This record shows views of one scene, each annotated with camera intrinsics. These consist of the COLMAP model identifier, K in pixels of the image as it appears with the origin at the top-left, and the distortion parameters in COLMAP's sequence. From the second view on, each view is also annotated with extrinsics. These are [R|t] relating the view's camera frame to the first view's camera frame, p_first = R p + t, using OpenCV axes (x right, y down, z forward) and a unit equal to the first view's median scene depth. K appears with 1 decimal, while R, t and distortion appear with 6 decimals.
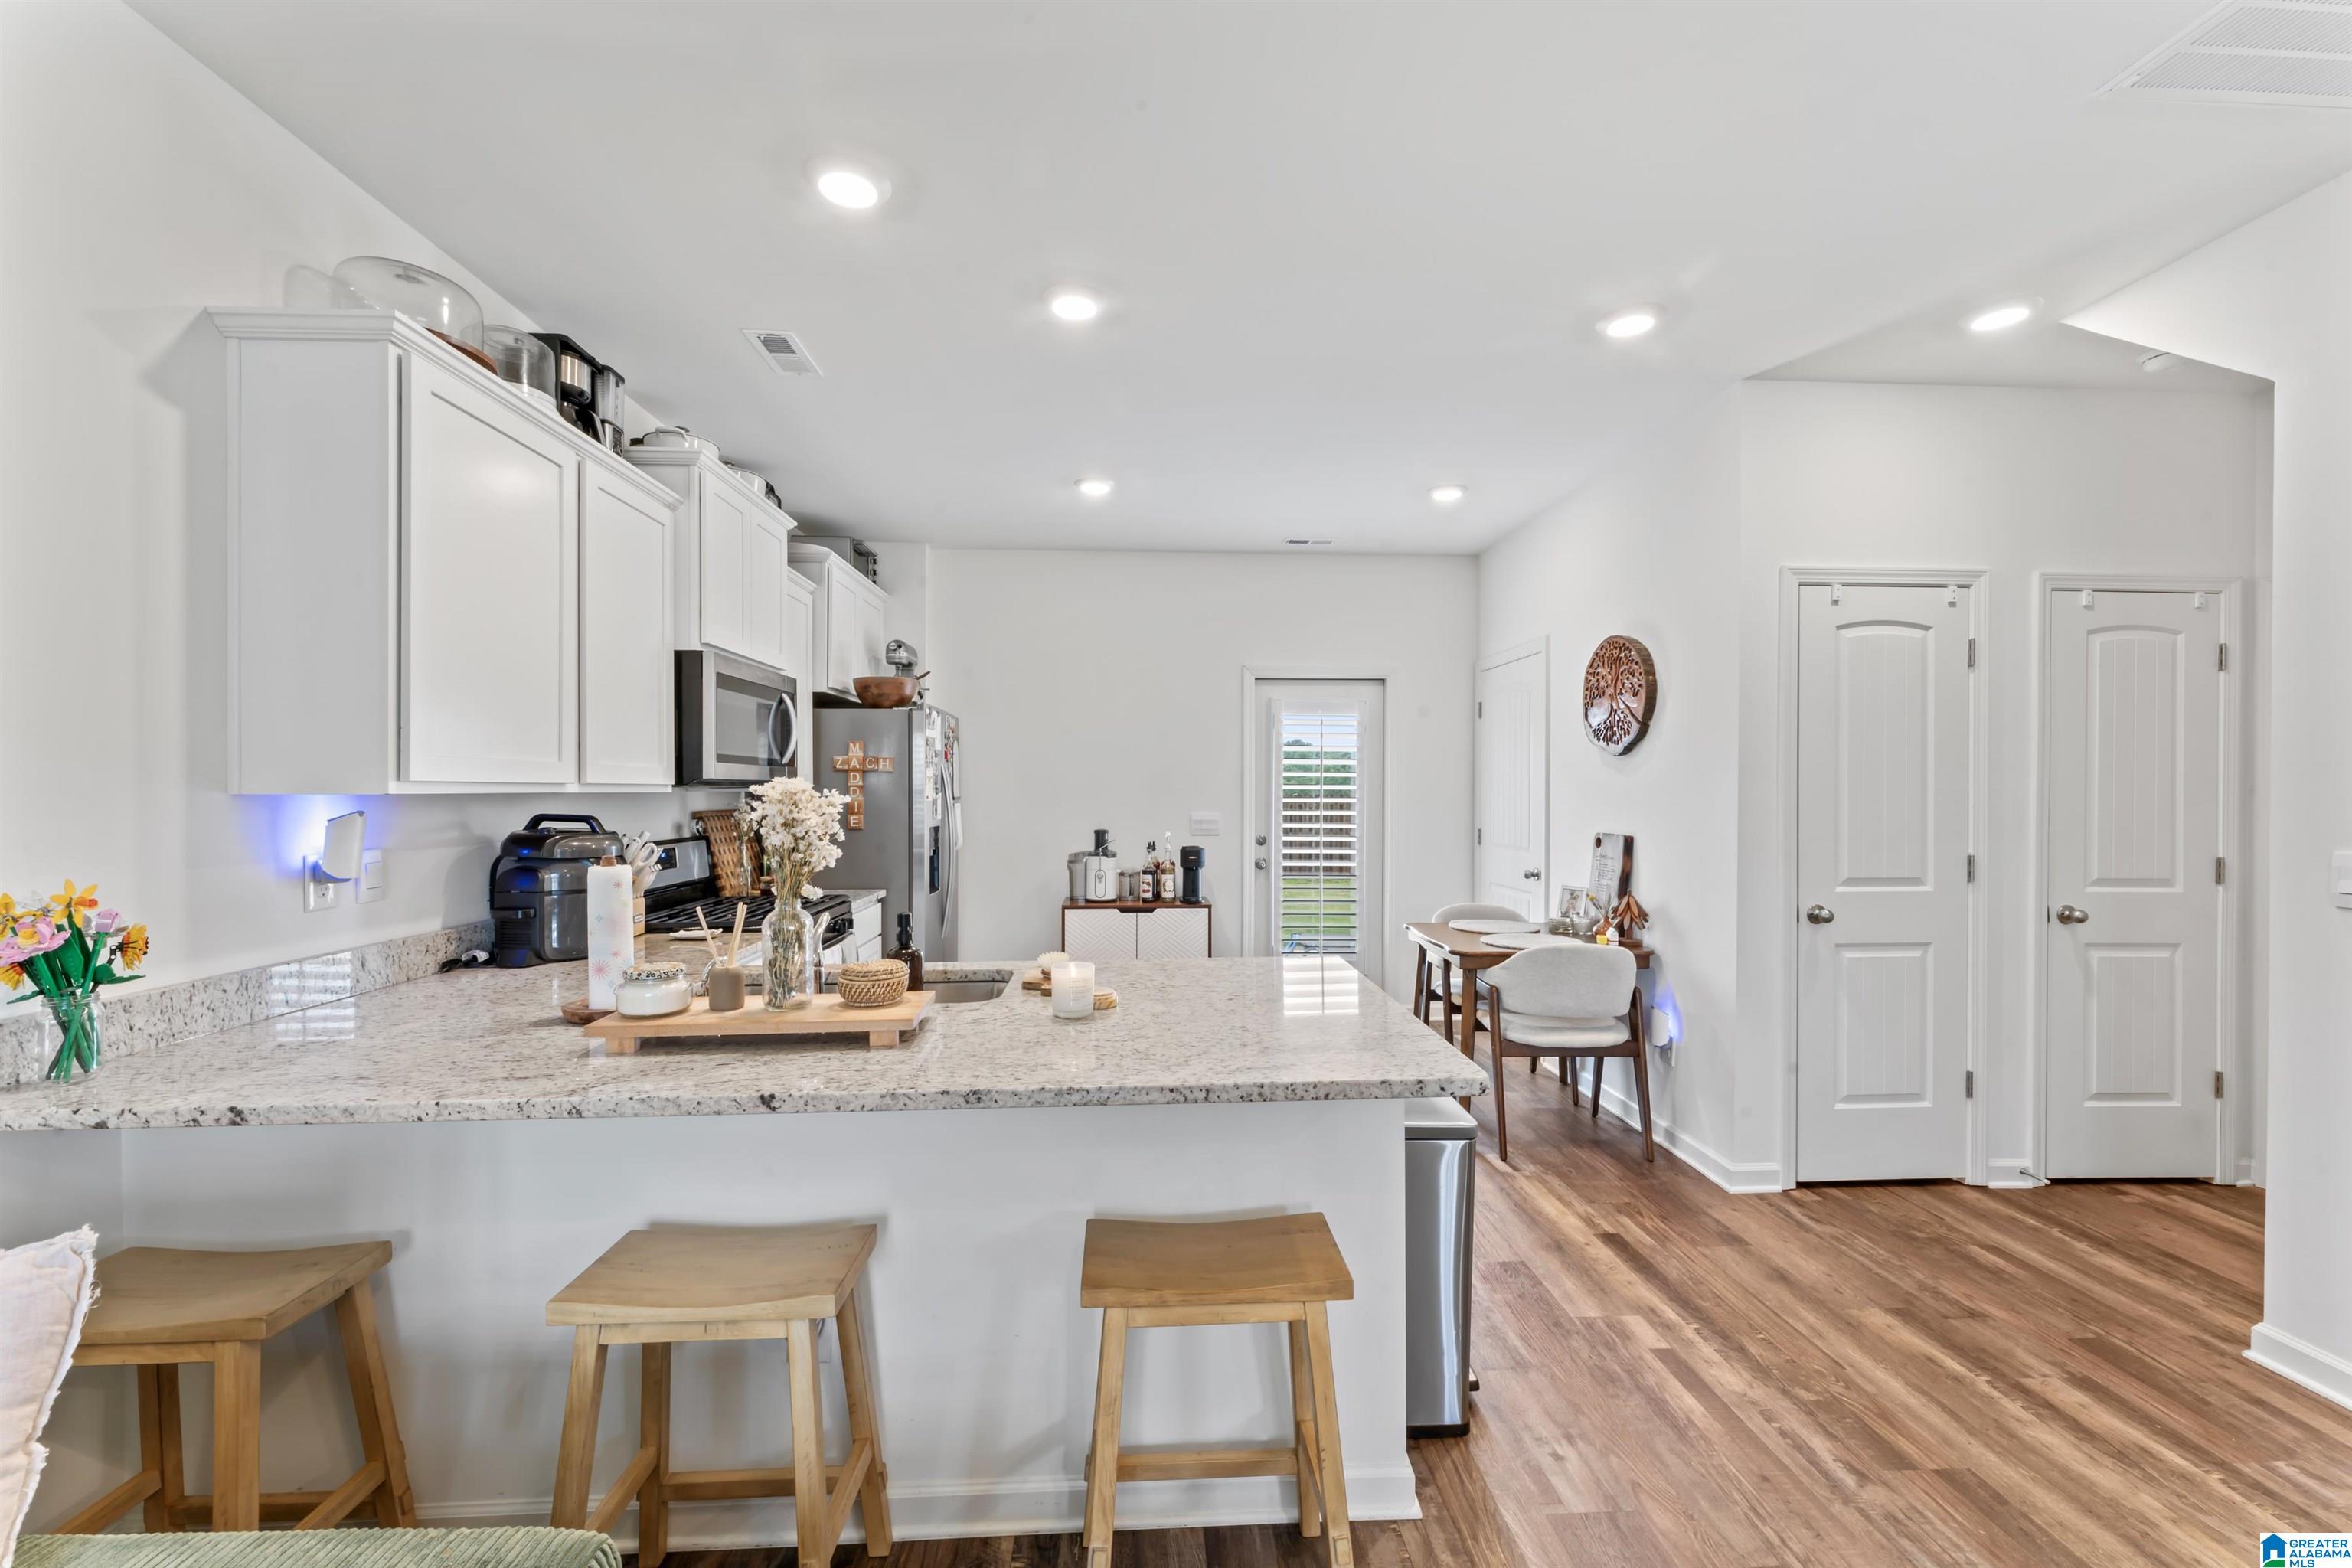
lens RADIAL K [[935.3, 0, 1179.0], [0, 935.3, 793.6], [0, 0, 1]] dist [-0.000341, -0.000033]
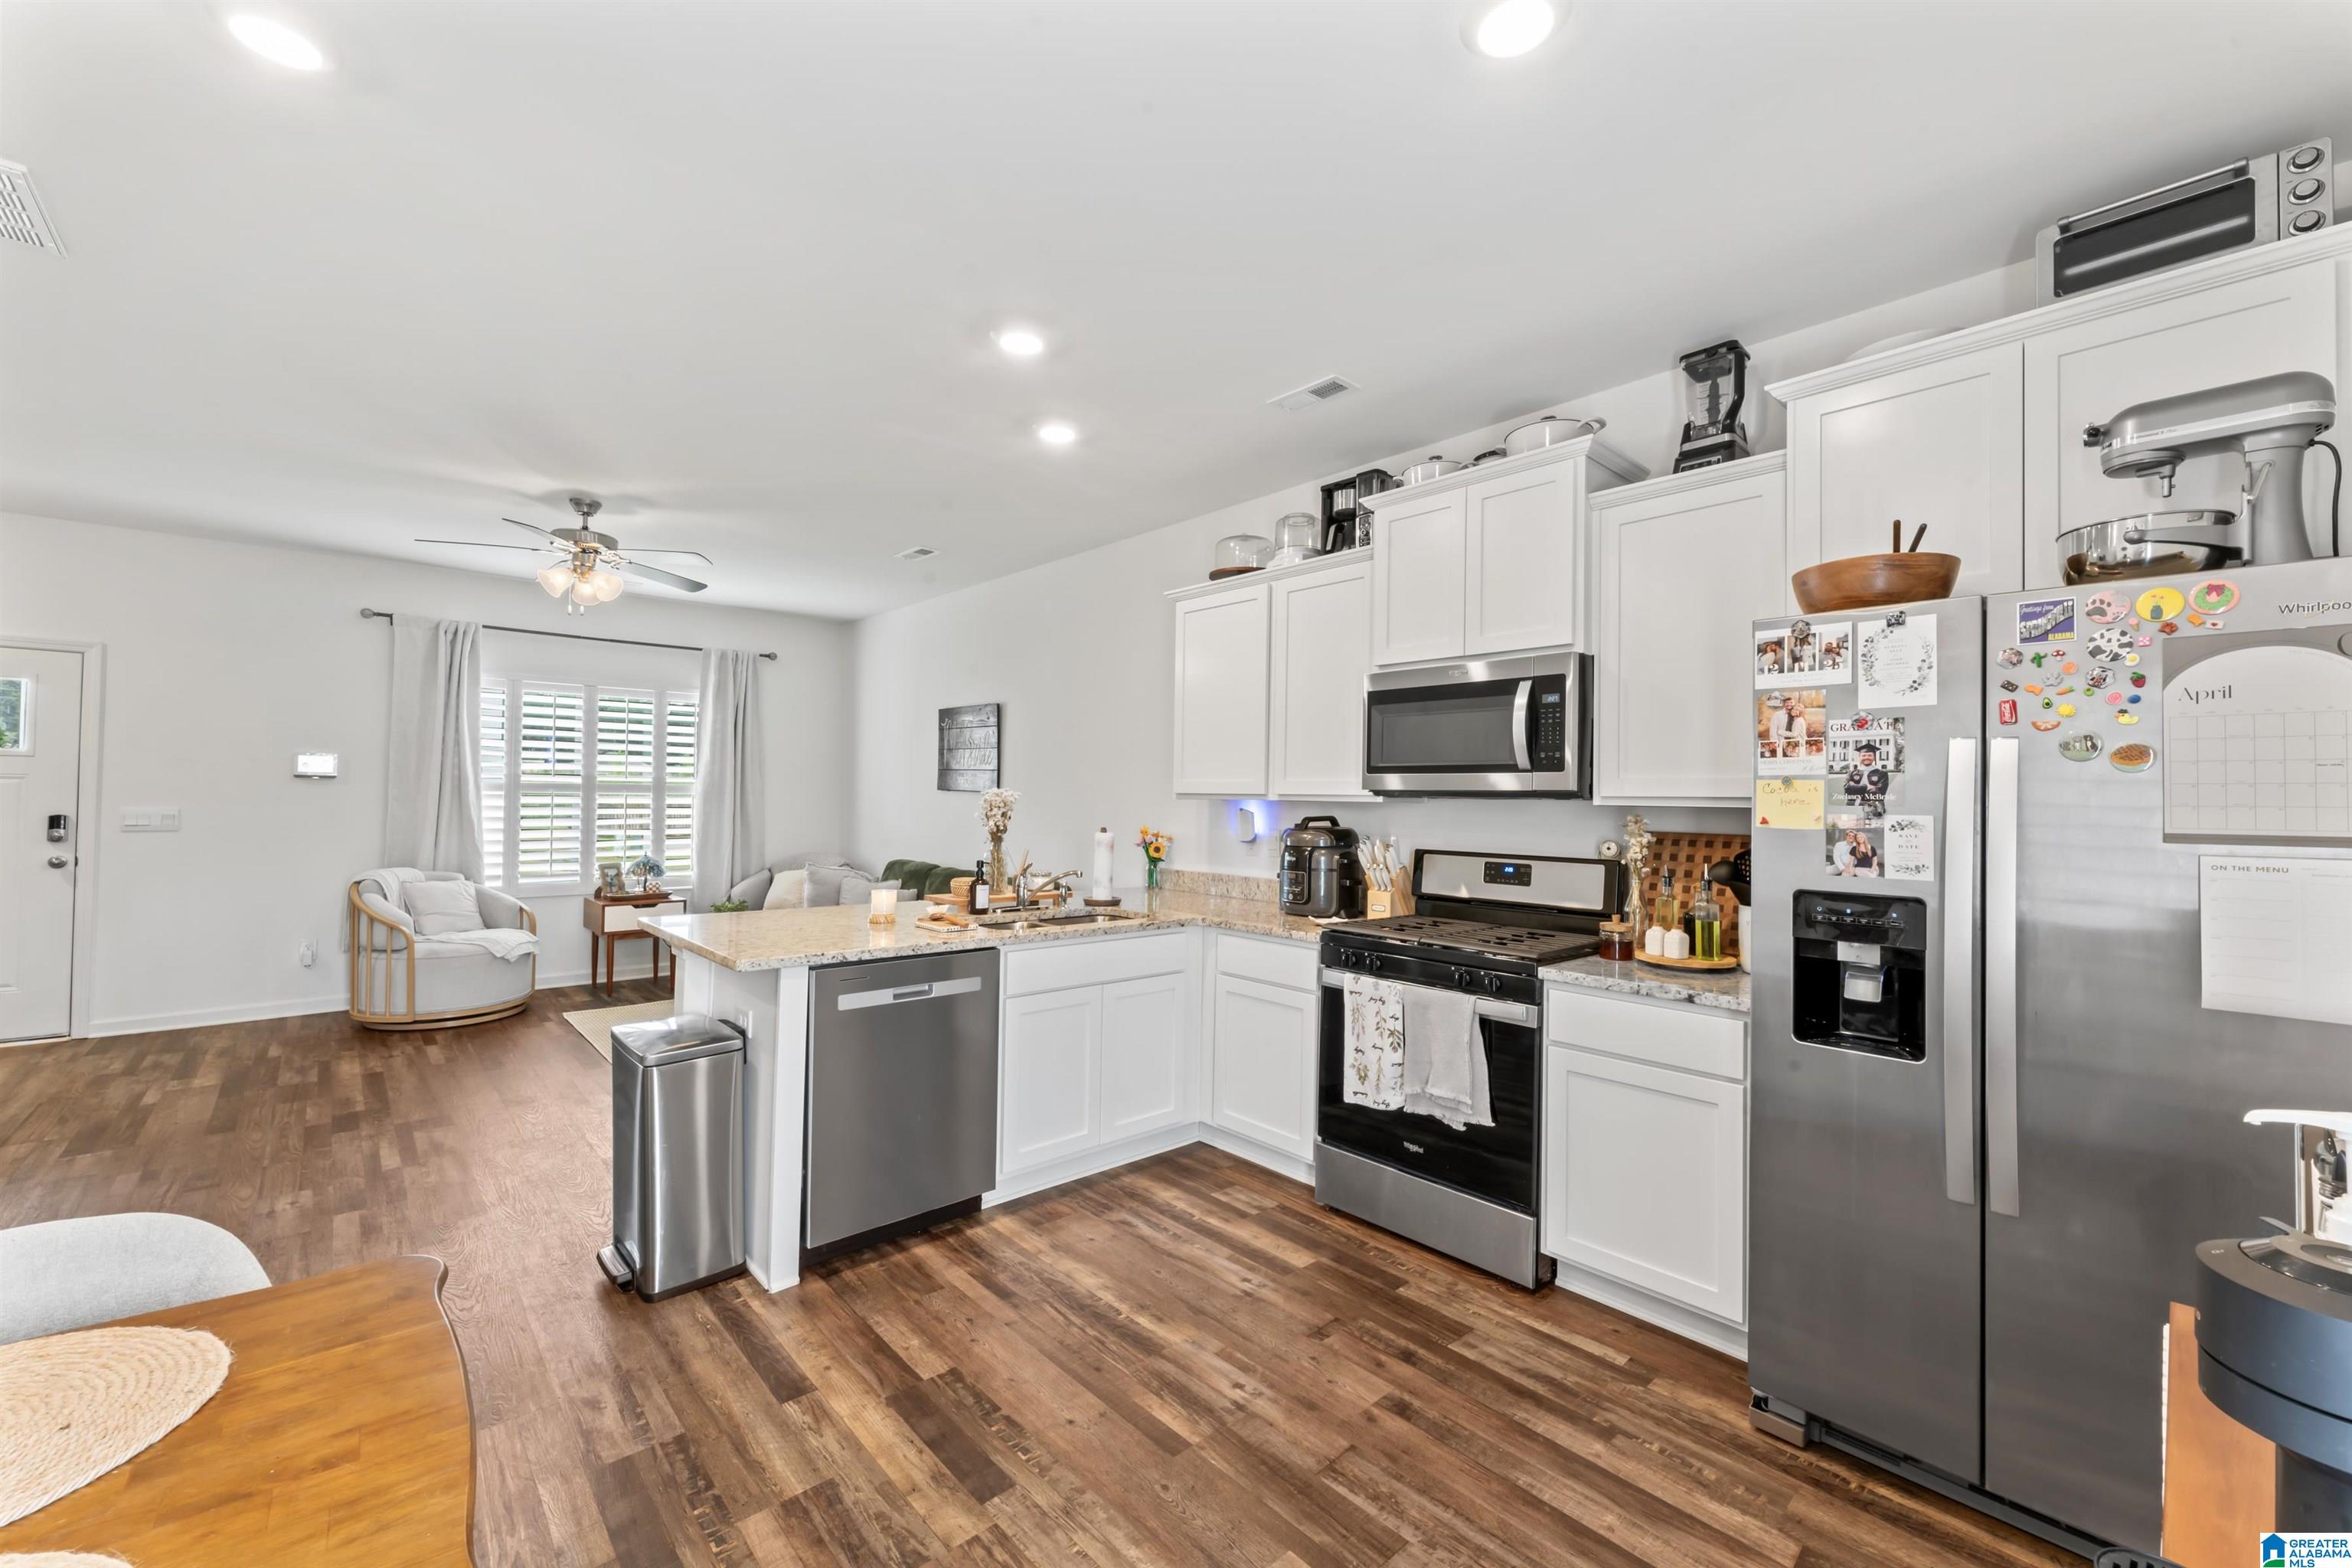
lens RADIAL K [[934.2, 0, 1176.0], [0, 934.2, 784.0], [0, 0, 1]] dist [0.001011, 0.000062]
pose [[-0.776061, -0.023772, -0.630210, 0.318197], [-0.020223, 0.999713, -0.012807, -0.003519], [0.630334, 0.002806, -0.776319, 1.499903]]
